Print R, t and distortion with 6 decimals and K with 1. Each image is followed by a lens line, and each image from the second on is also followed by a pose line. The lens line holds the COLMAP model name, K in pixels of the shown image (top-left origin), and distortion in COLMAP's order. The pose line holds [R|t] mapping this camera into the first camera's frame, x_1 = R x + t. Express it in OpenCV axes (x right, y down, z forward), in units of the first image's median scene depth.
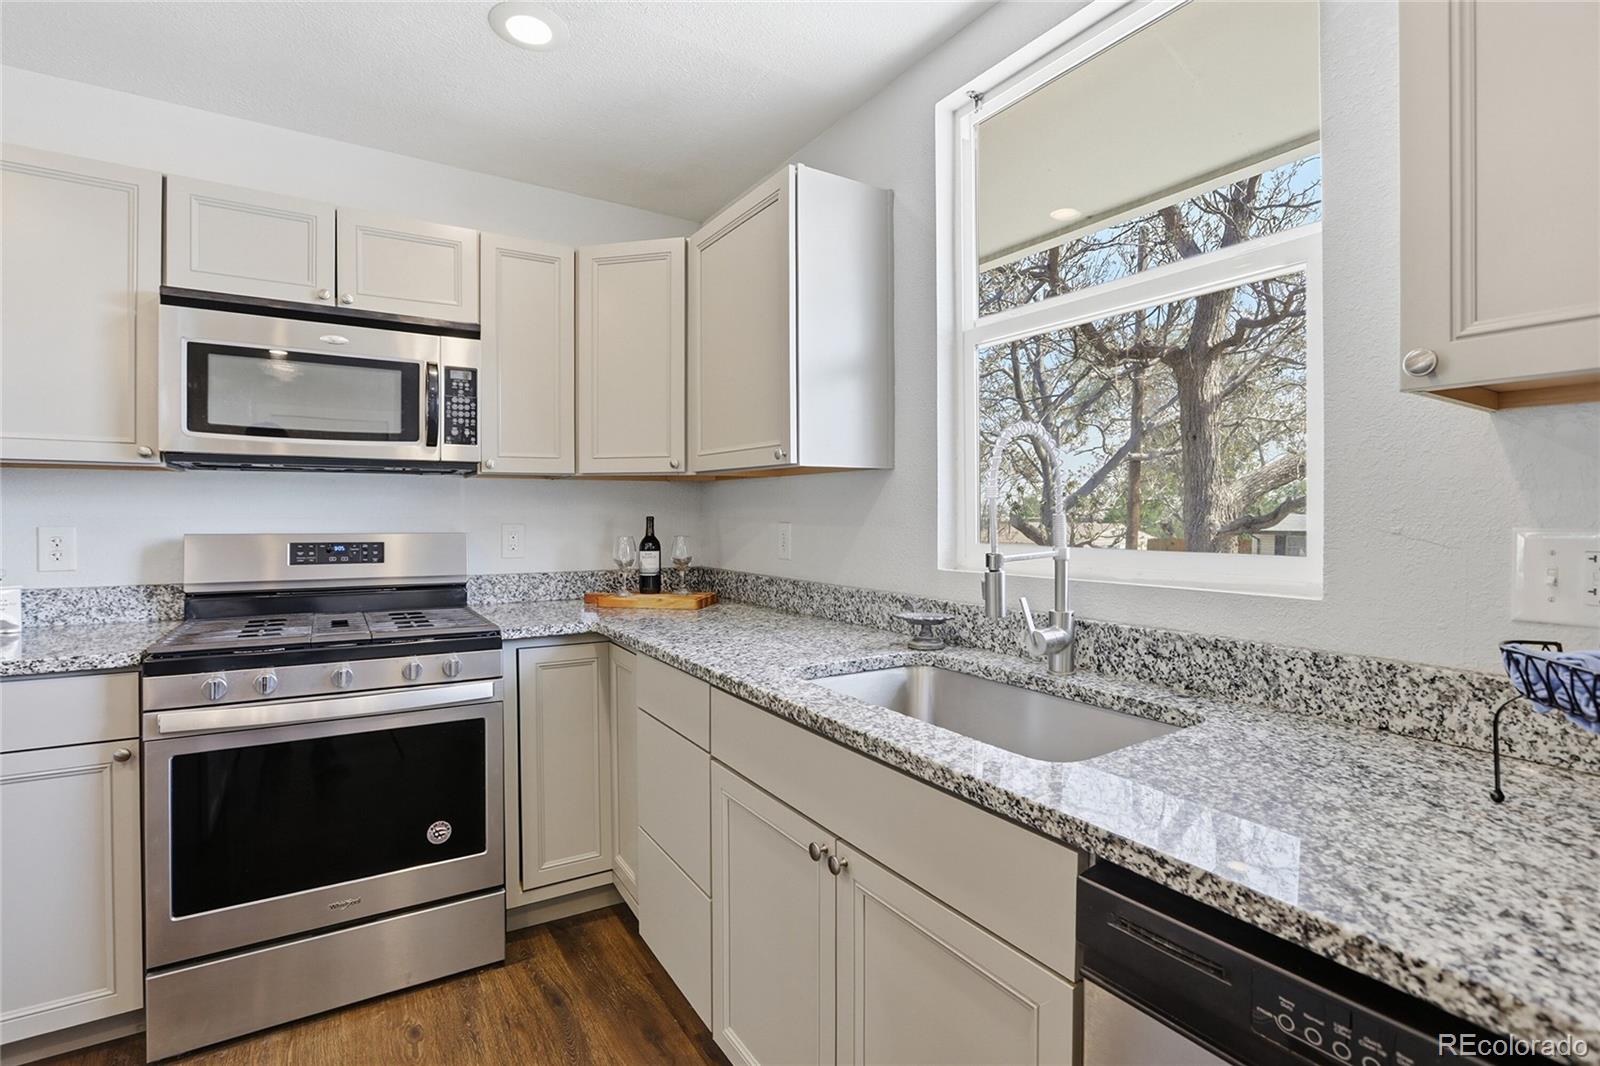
lens RADIAL K [[738.4, 0, 799.3], [0, 738.4, 522.0], [0, 0, 1]] dist [-0.024038, 0.002527]
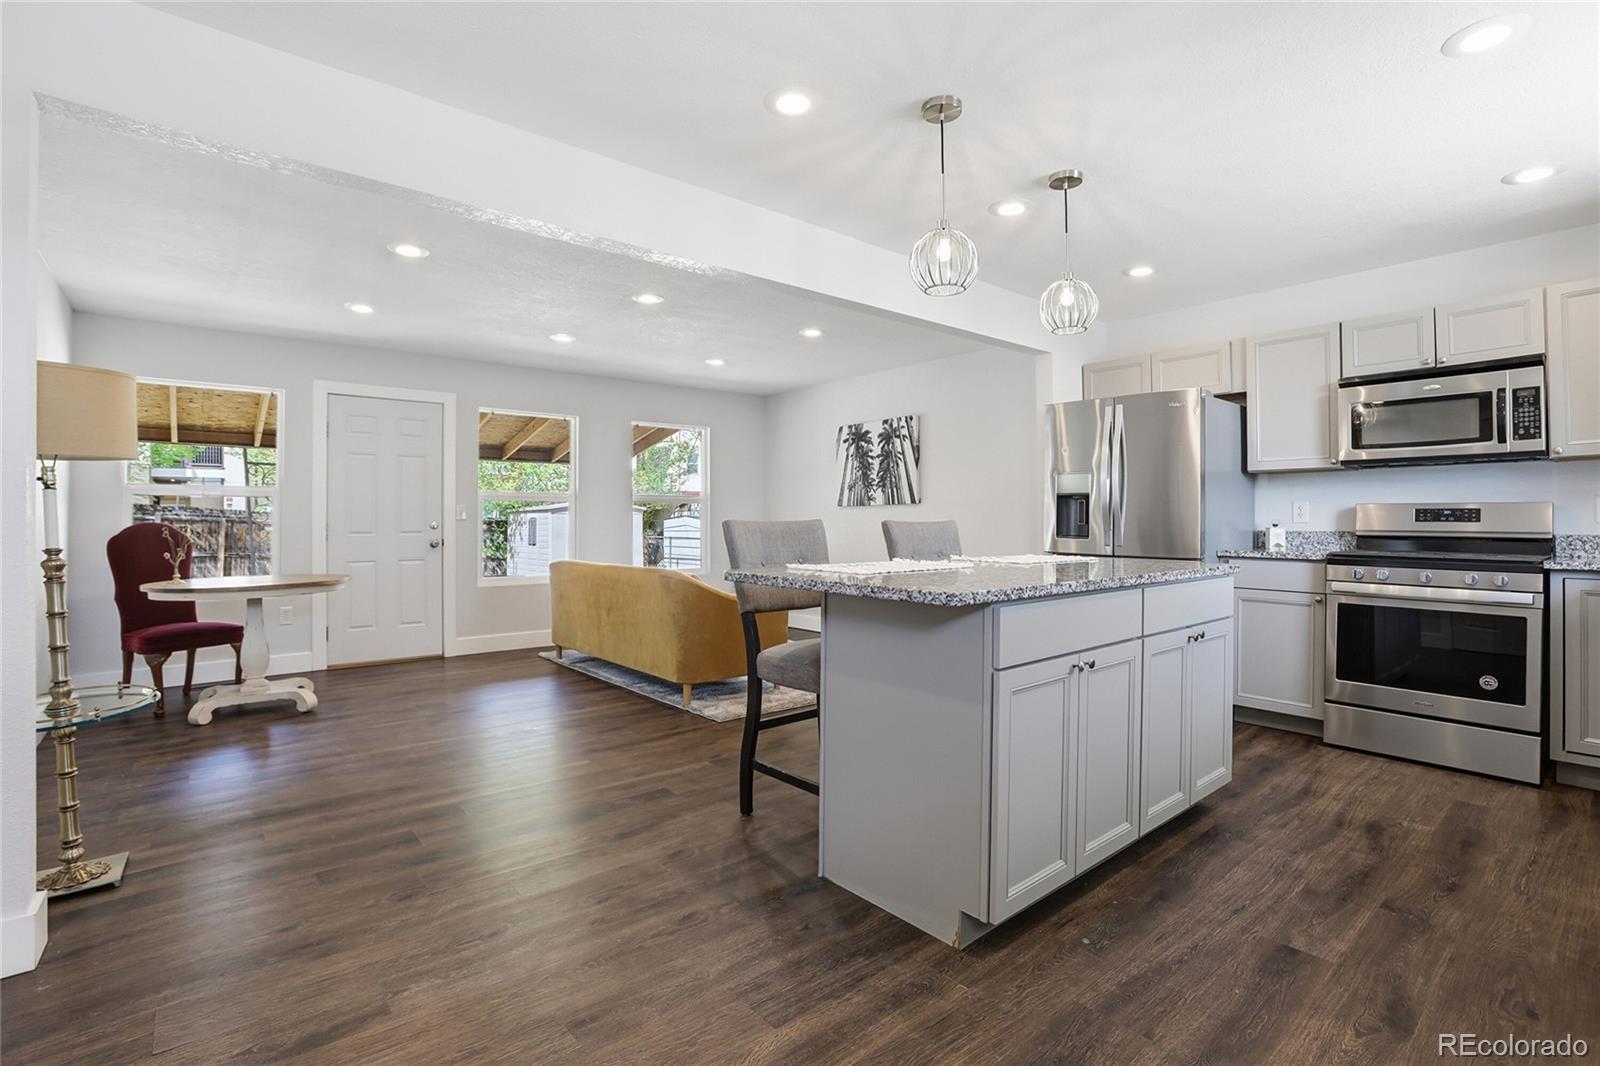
lens RADIAL K [[738.4, 0, 804.8], [0, 738.4, 523.8], [0, 0, 1]] dist [-0.024038, 0.002527]
pose [[0.136948, -0.000491, -0.990578, 0.804566], [-0.007914, 0.999967, -0.001590, 0.079933], [0.990547, 0.008057, 0.136940, -0.654850]]
